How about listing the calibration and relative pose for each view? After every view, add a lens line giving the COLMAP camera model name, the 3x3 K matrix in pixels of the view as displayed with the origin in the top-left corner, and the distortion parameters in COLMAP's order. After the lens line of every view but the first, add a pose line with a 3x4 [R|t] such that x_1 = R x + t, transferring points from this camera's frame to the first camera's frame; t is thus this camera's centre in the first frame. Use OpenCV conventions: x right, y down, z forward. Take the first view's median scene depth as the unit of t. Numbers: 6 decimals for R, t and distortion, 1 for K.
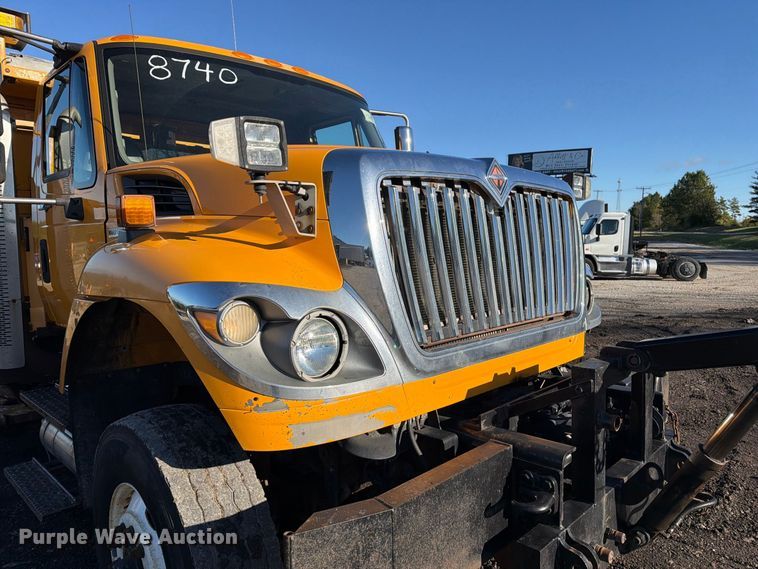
lens RADIAL K [[530.4, 0, 379.0], [0, 530.4, 284.5], [0, 0, 1]] dist [0.054846, -0.059714]
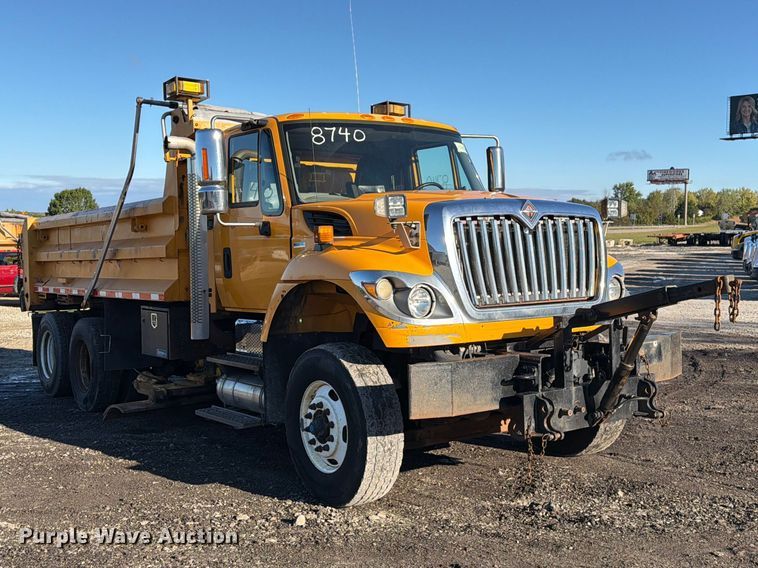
lens RADIAL K [[852.9, 0, 379.0], [0, 852.9, 284.0], [0, 0, 1]] dist [0.191049, -0.359734]
pose [[0.988140, 0.005184, -0.153471, 0.190376], [-0.010058, 0.999469, -0.031000, 0.123877], [0.153229, 0.032176, 0.987667, -1.870772]]
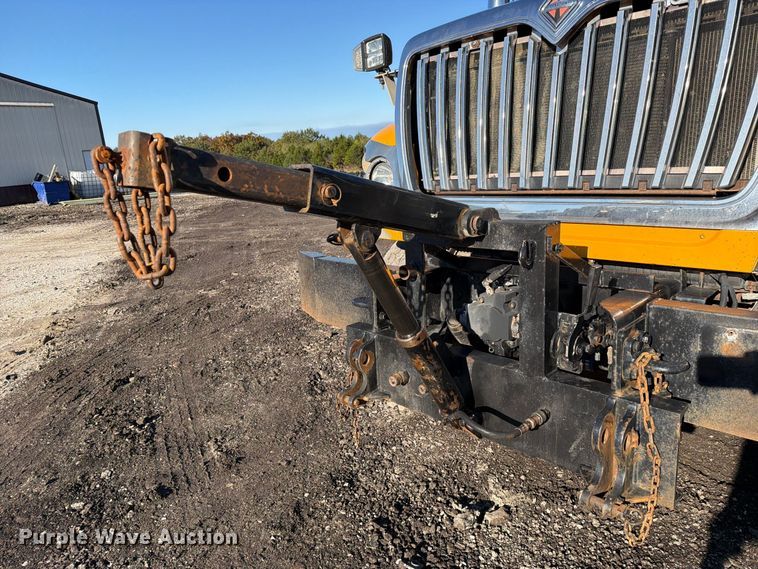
lens RADIAL K [[546.6, 0, 379.0], [0, 546.6, 284.5], [0, 0, 1]] dist [0.146509, -0.284641]
pose [[-0.002949, 0.232379, -0.972621, 1.288631], [-0.026519, 0.972265, 0.232374, 0.027725], [0.999644, 0.026478, 0.003295, 0.810508]]
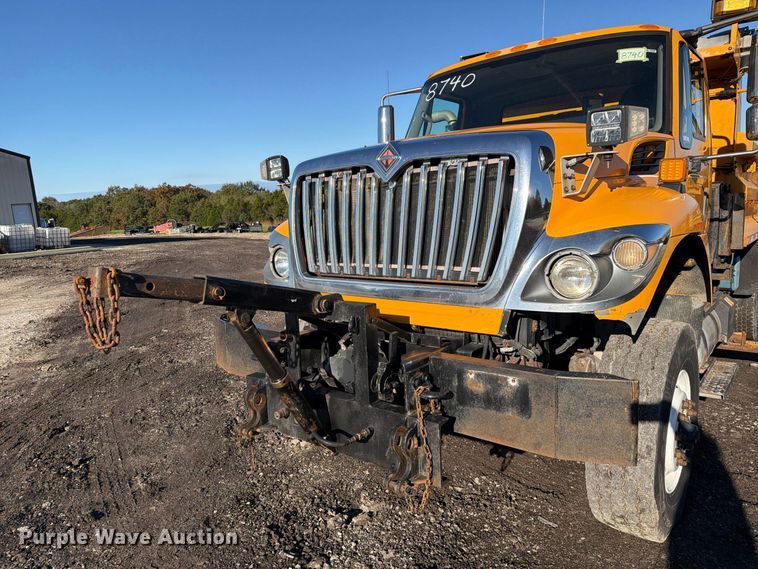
lens RADIAL K [[551.8, 0, 379.0], [0, 551.8, 284.5], [0, 0, 1]] dist [0.092182, -0.138579]
pose [[0.100490, 0.142571, -0.984670, 1.704228], [-0.039749, 0.989465, 0.139209, -0.096508], [0.994144, 0.025150, 0.105098, 0.943385]]
